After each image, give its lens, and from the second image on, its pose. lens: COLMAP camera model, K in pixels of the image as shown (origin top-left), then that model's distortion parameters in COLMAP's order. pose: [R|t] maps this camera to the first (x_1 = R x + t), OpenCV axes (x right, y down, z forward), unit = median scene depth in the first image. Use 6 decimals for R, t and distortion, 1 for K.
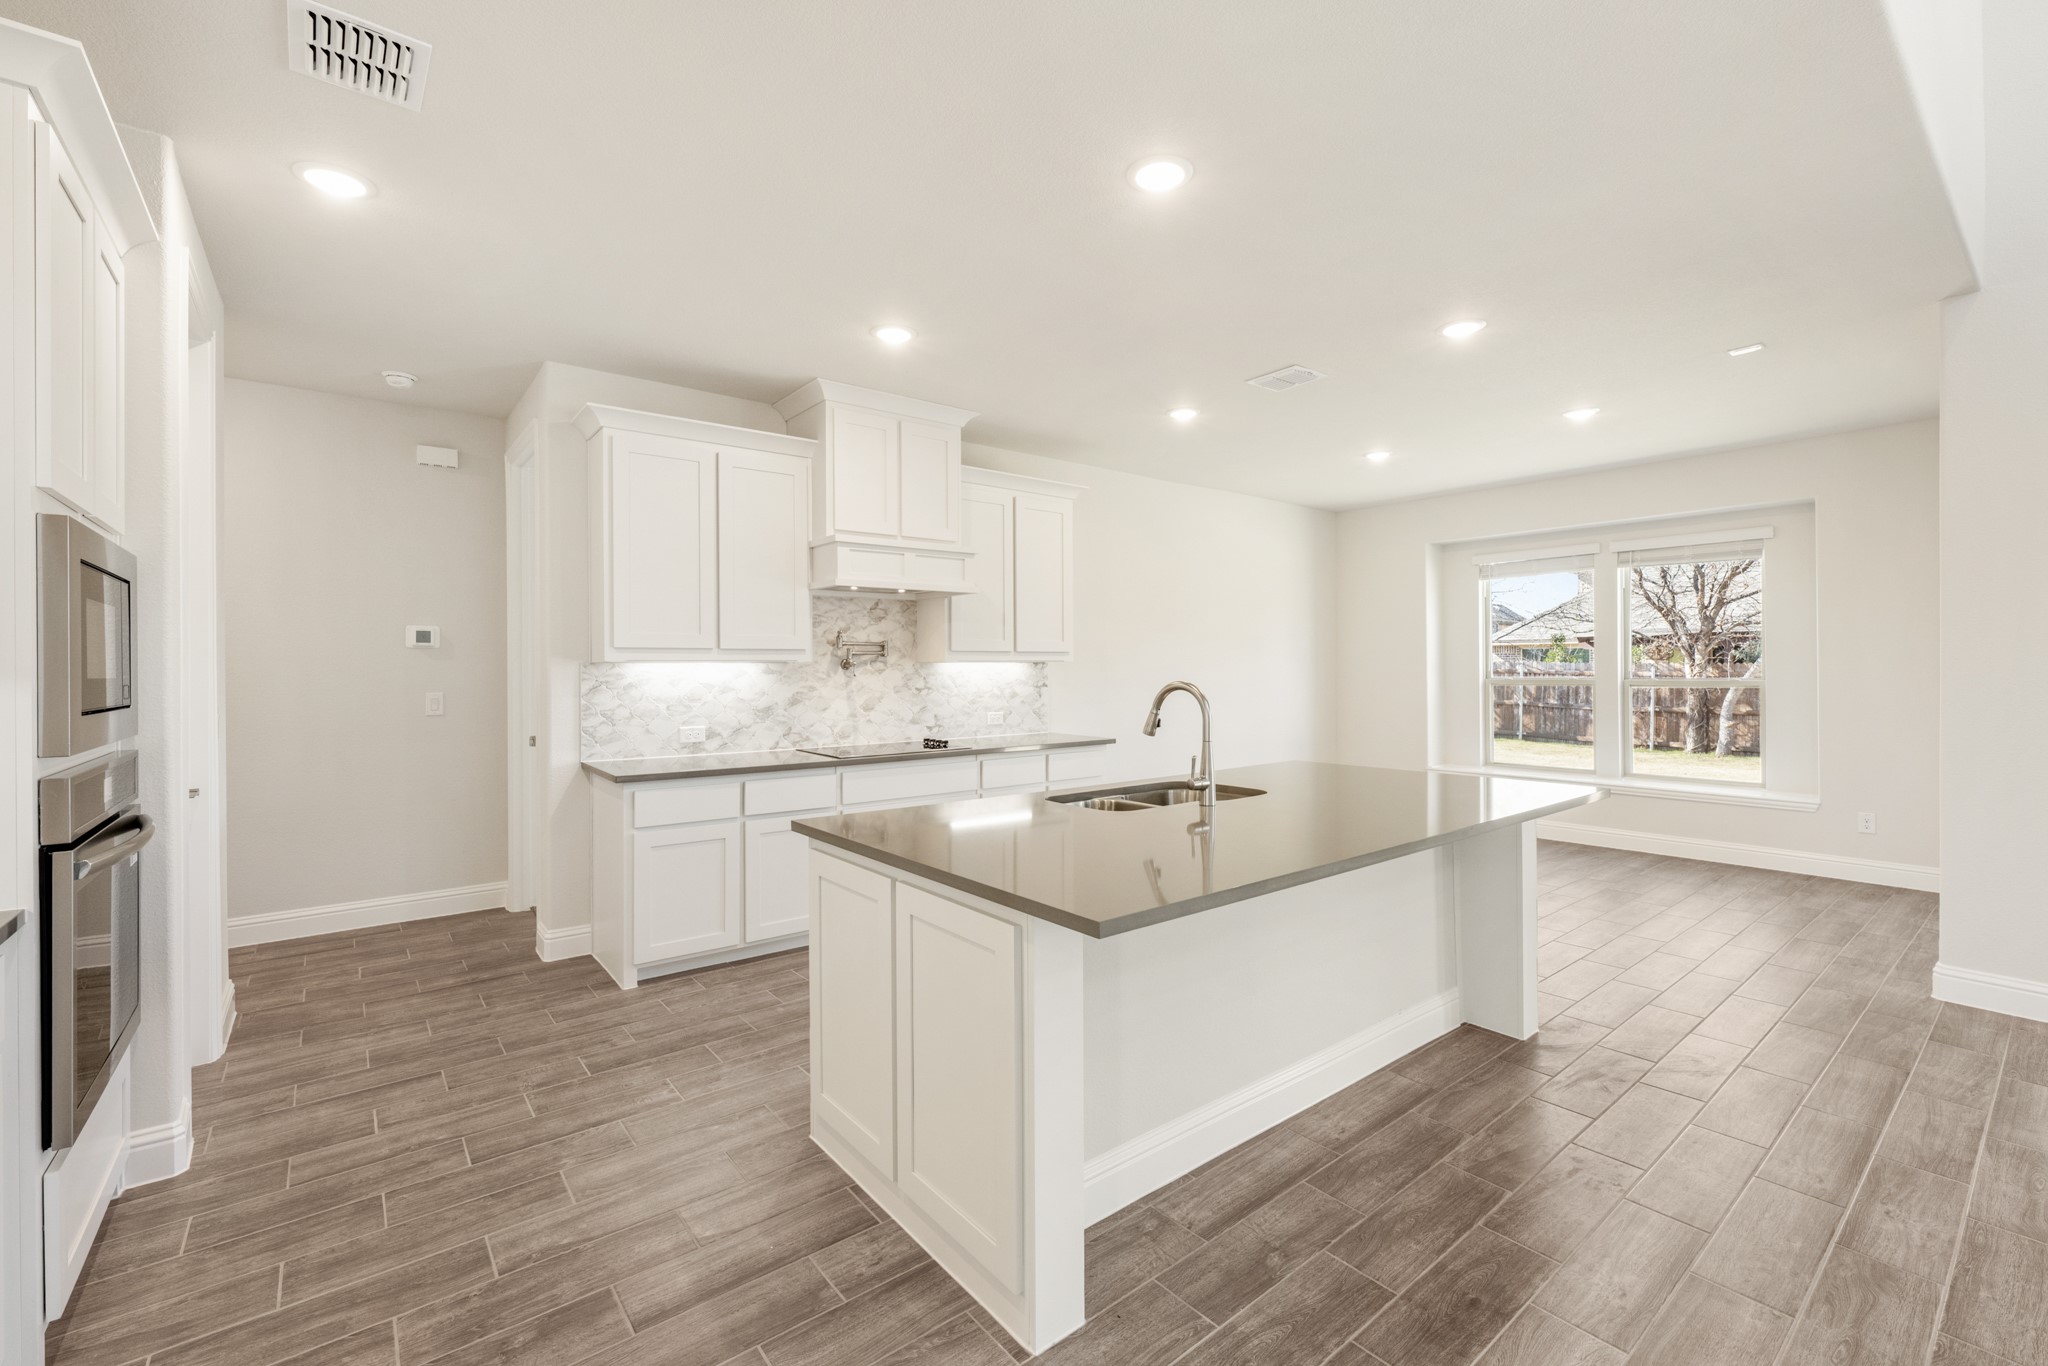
lens RADIAL K [[841.7, 0, 1022.6], [0, 841.7, 677.1], [0, 0, 1]] dist [0.000484, 0.000518]
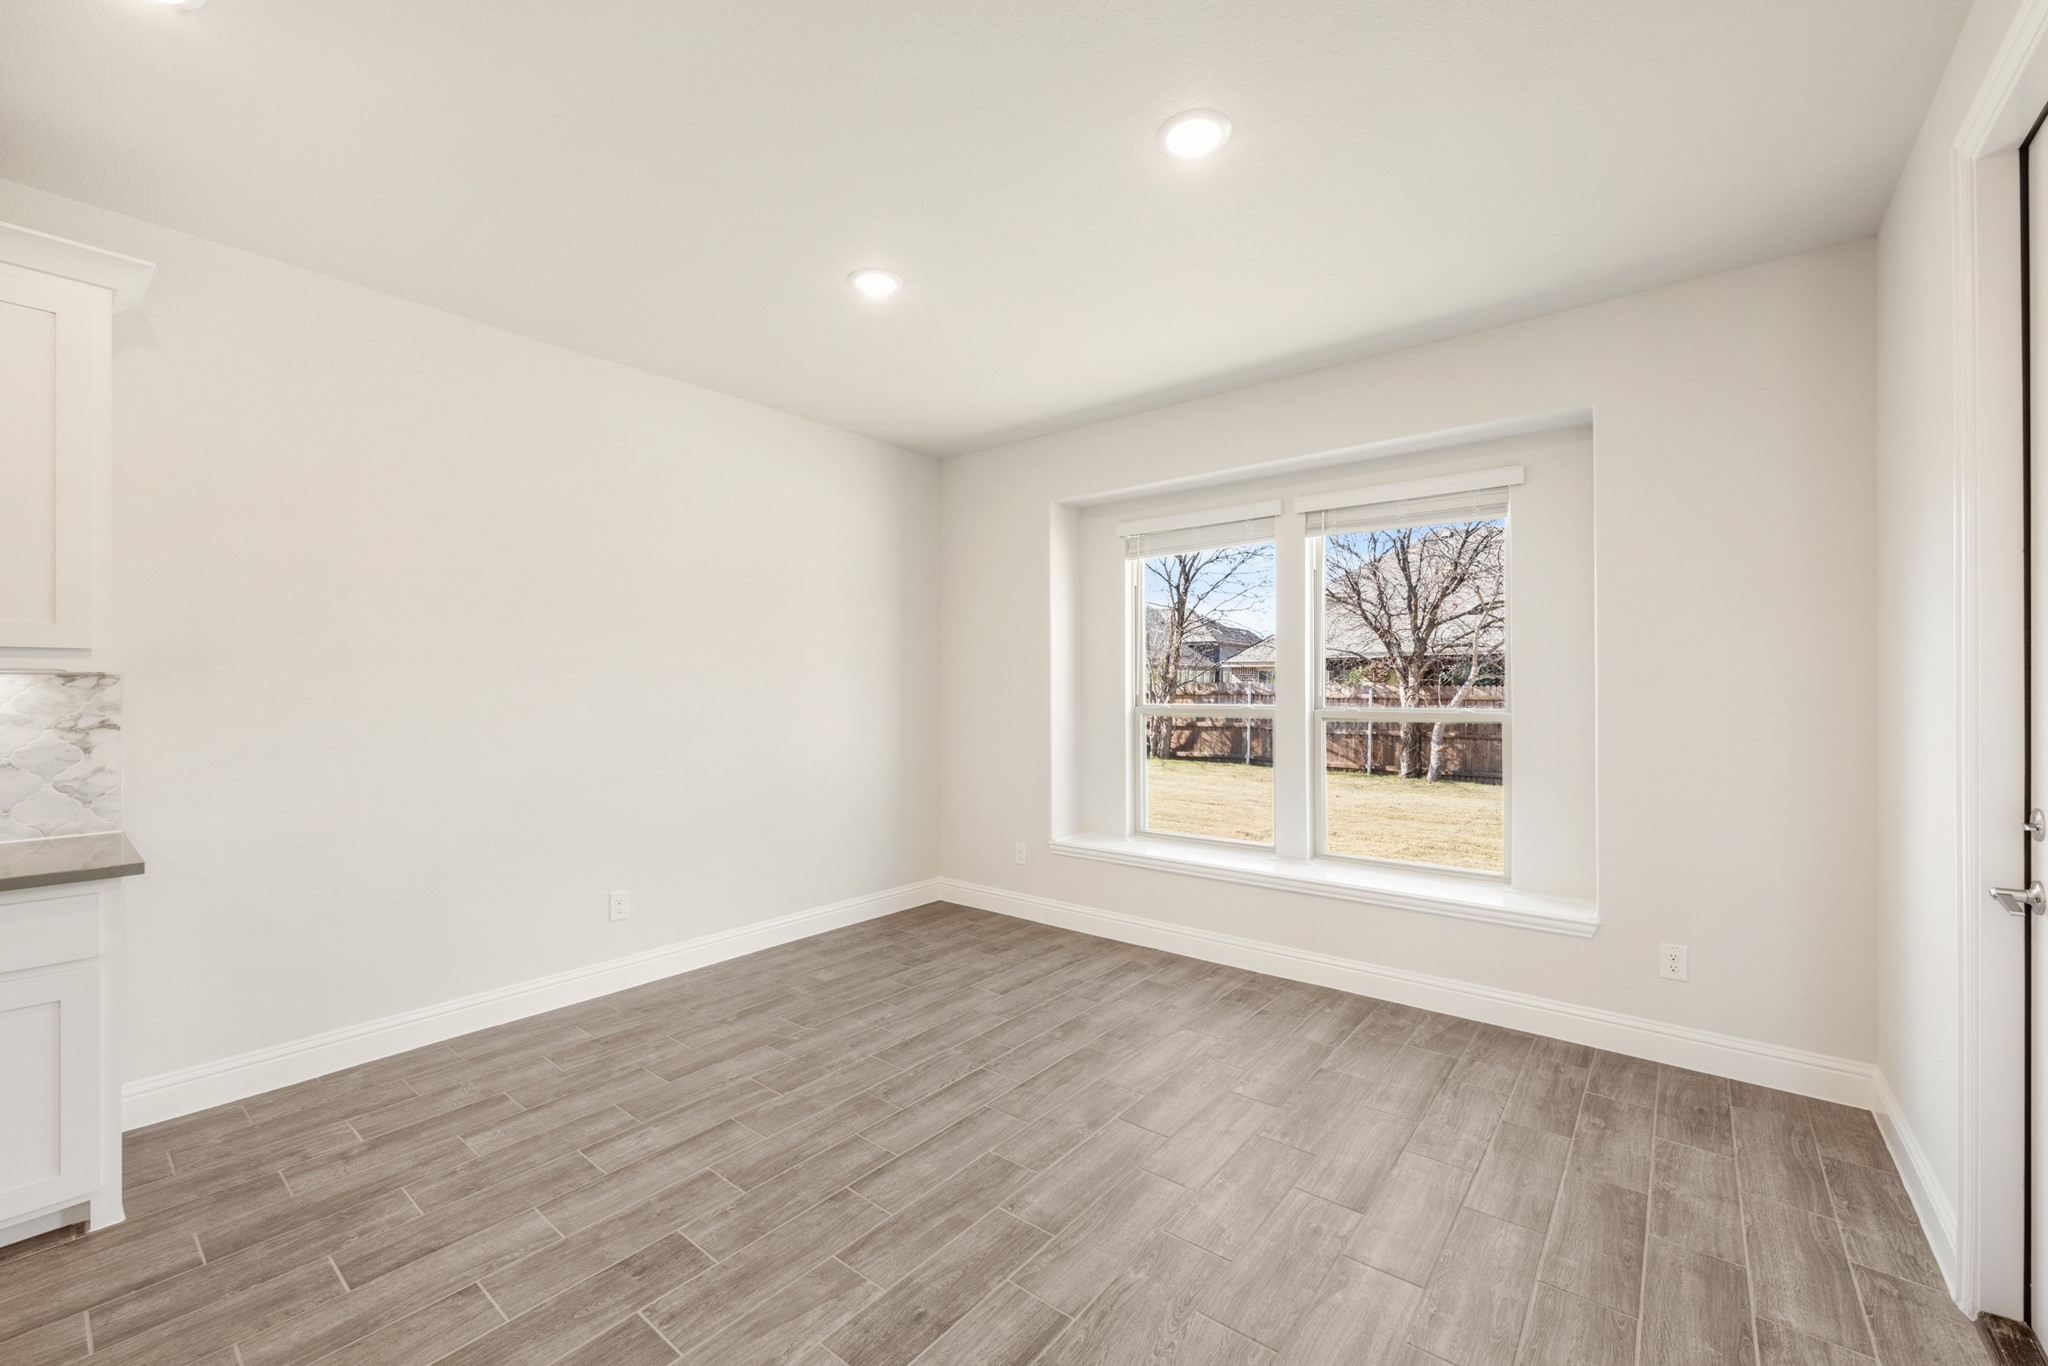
lens RADIAL K [[841.7, 0, 956.0], [0, 841.7, 697.2], [0, 0, 1]] dist [0.000484, 0.000518]
pose [[0.983666, 0.002743, 0.179984, 0.105500], [-0.002865, 0.999996, 0.000419, -0.001911], [-0.179982, -0.000928, 0.983670, 0.132956]]
